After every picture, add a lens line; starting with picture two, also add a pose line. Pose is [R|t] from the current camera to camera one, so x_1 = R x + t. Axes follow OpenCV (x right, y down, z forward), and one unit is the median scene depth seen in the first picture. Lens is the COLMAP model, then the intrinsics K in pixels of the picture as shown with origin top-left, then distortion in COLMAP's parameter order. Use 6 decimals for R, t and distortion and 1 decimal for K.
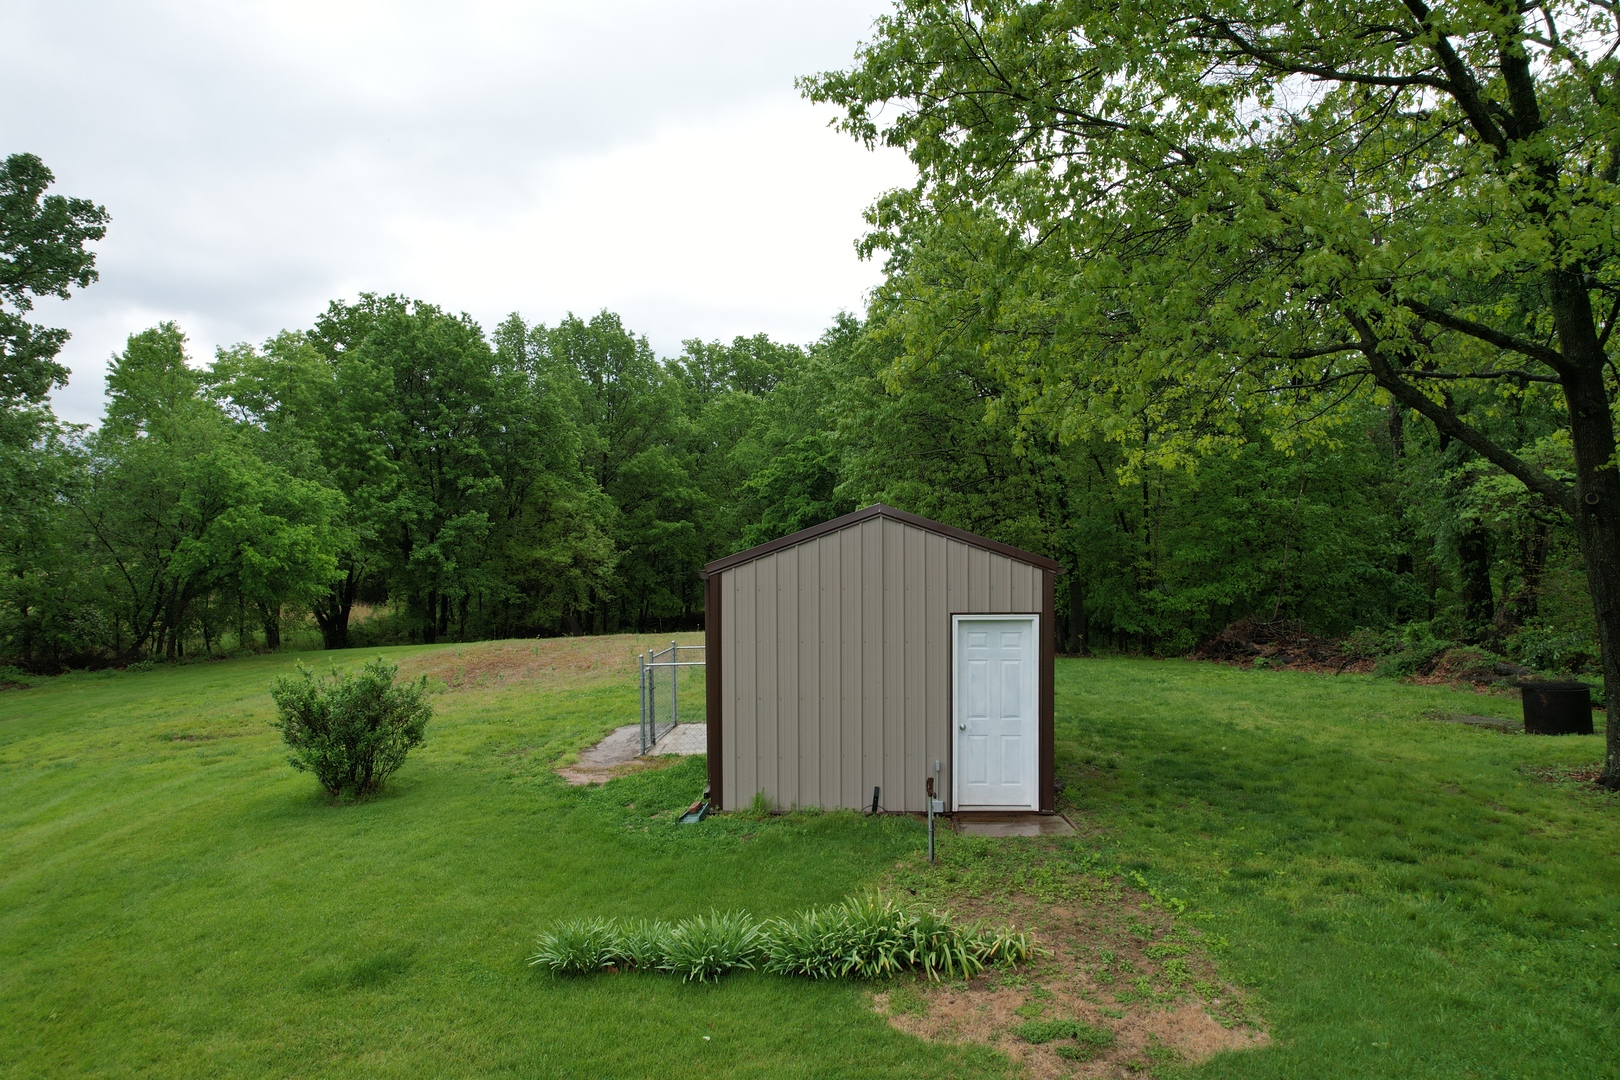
lens RADIAL K [[1032.3, 0, 818.3], [0, 1032.3, 549.3], [0, 0, 1]] dist [-0.105650, 0.091778]
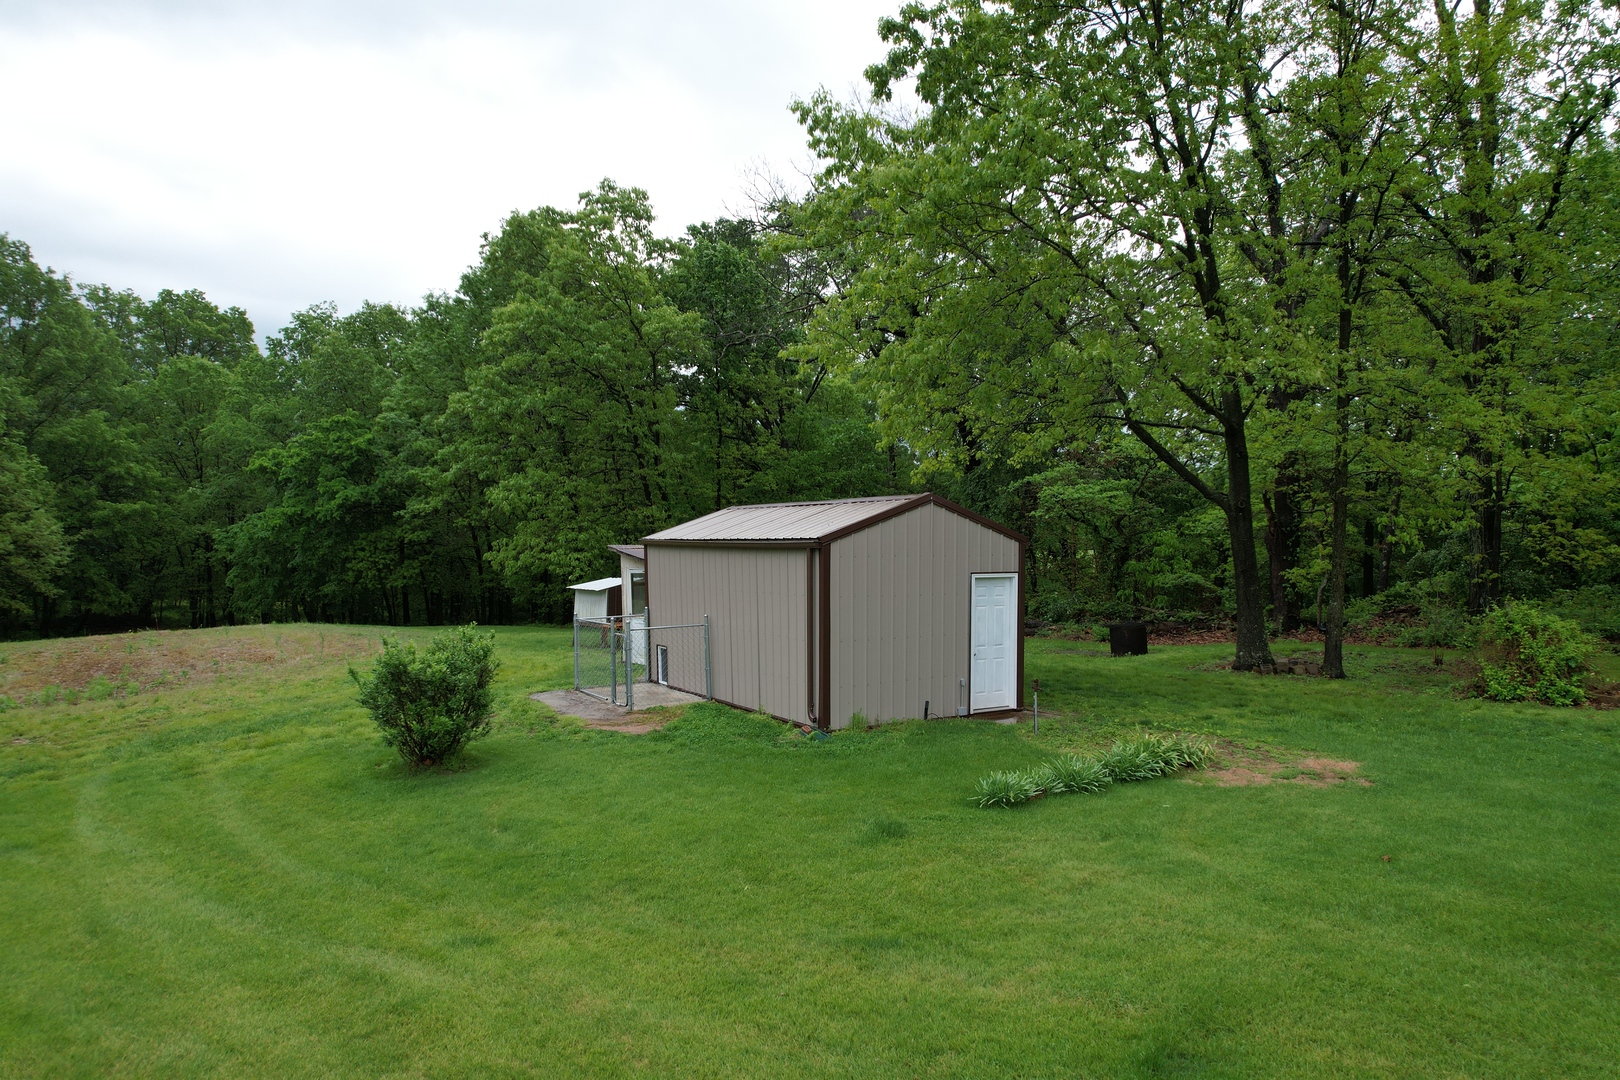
lens RADIAL K [[1032.3, 0, 818.3], [0, 1032.3, 549.3], [0, 0, 1]] dist [-0.105650, 0.091778]
pose [[0.830998, 0.003106, 0.556267, -0.560183], [-0.007194, 0.999961, 0.005164, 0.016109], [-0.556229, -0.008293, 0.830987, -0.037622]]
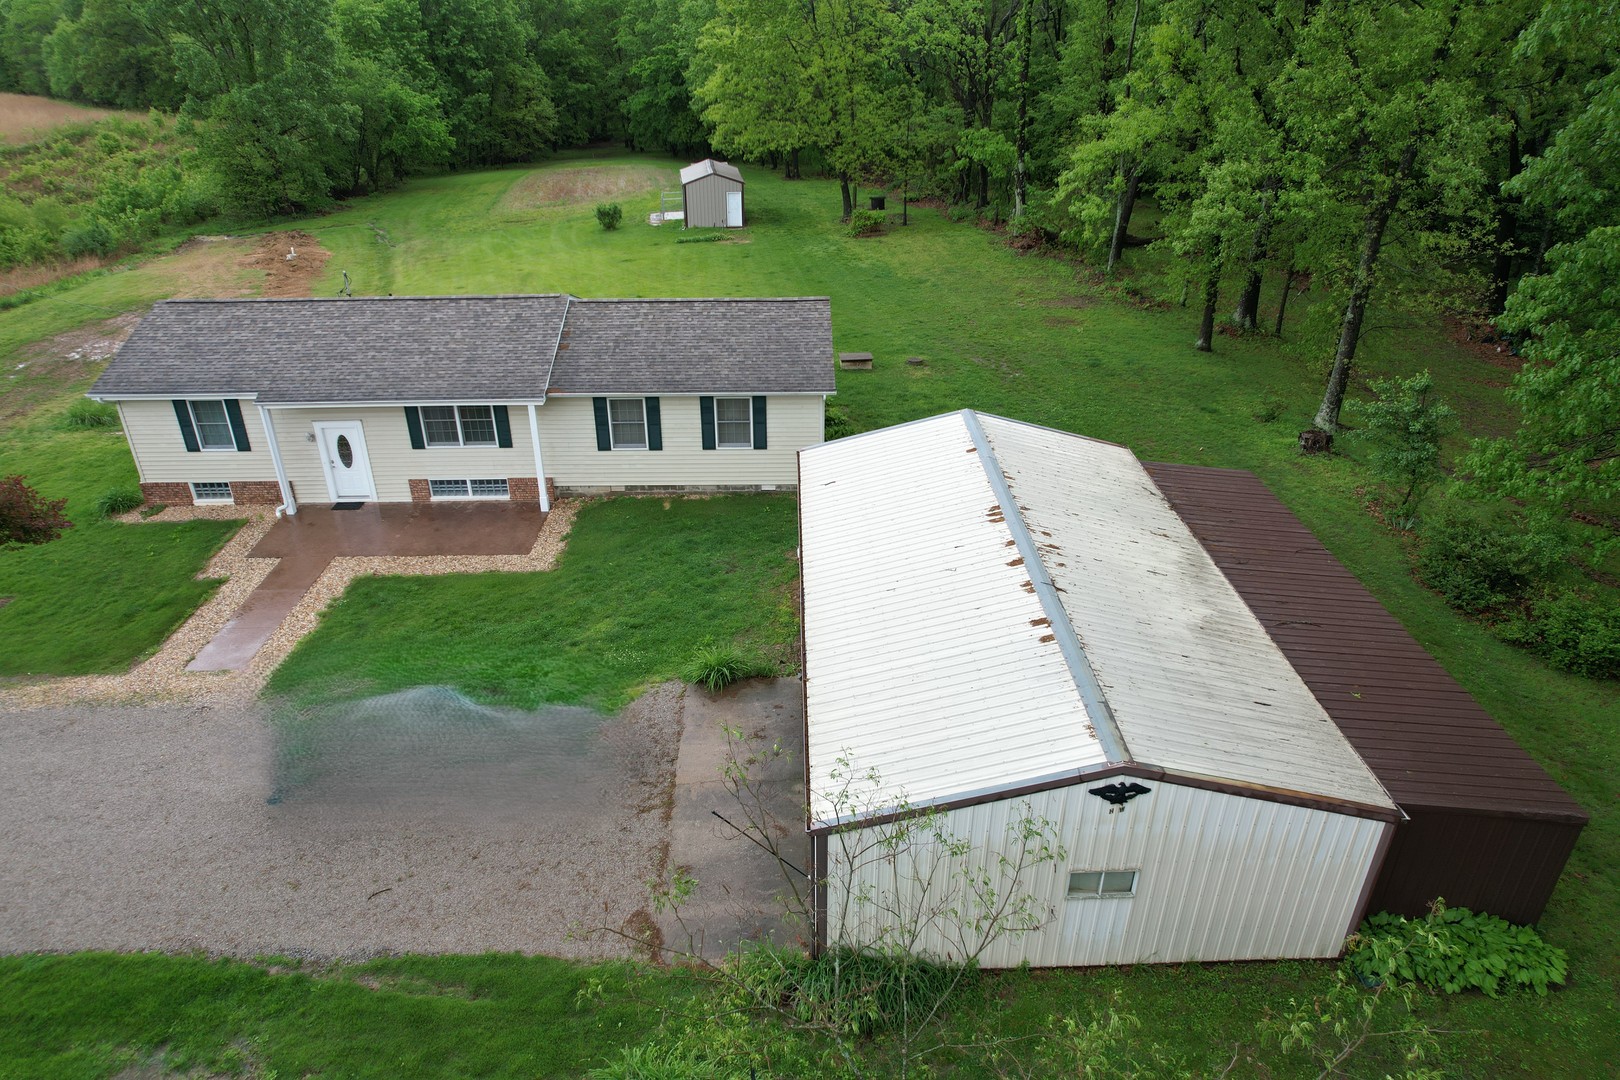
lens RADIAL K [[1032.3, 0, 818.3], [0, 1032.3, 549.3], [0, 0, 1]] dist [-0.105650, 0.091778]
pose [[0.988194, -0.066646, 0.137954, -0.181546], [-0.006101, 0.882599, 0.470086, -0.571632], [-0.153087, -0.465378, 0.871773, -3.434719]]
